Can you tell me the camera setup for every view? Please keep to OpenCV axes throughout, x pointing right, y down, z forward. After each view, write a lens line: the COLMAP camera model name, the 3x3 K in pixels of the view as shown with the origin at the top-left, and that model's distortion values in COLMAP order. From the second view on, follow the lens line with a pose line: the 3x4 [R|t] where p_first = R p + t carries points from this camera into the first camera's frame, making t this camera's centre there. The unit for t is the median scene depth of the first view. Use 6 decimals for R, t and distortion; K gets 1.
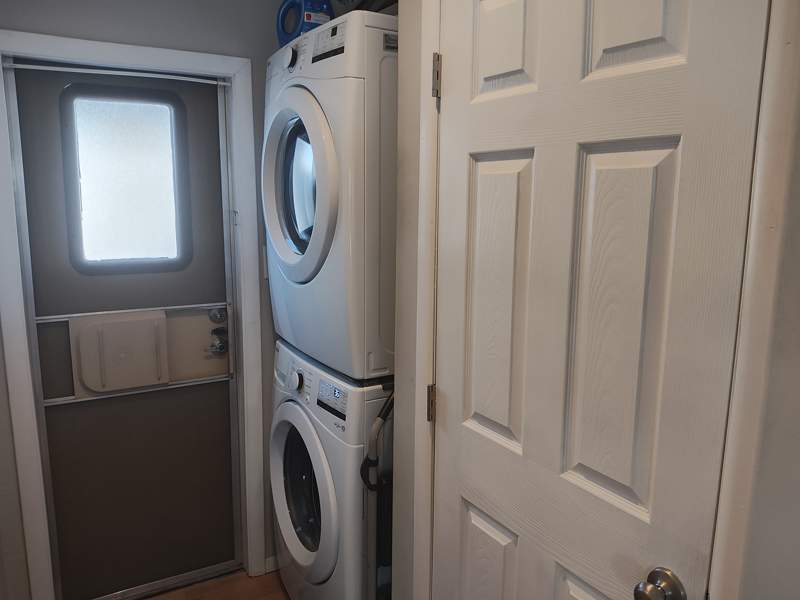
lens RADIAL K [[602.6, 0, 401.2], [0, 602.6, 294.4], [0, 0, 1]] dist [0.024560, -0.093987]
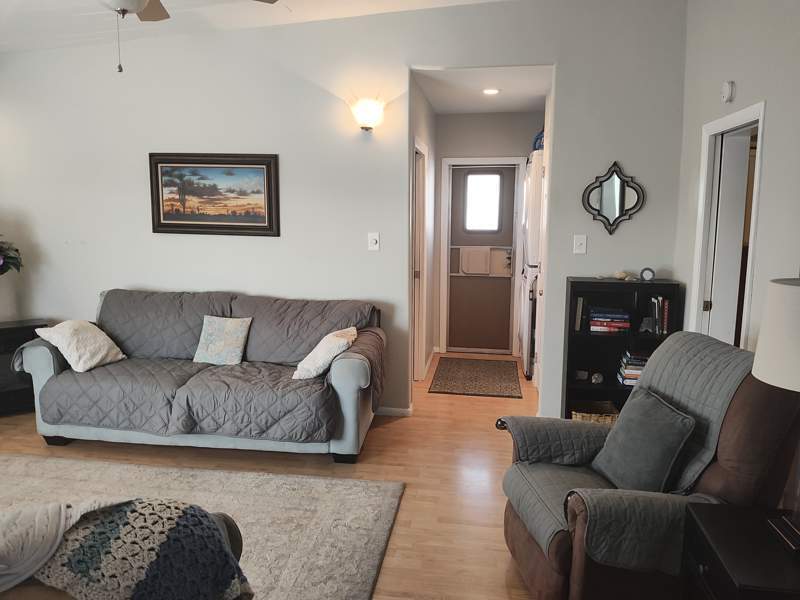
lens RADIAL K [[602.6, 0, 401.9], [0, 602.6, 300.2], [0, 0, 1]] dist [0.024560, -0.093987]
pose [[0.767936, 0.094197, -0.633563, 1.095466], [-0.102385, 0.994461, 0.023755, 0.244863], [0.632291, 0.046625, 0.773327, -1.424232]]
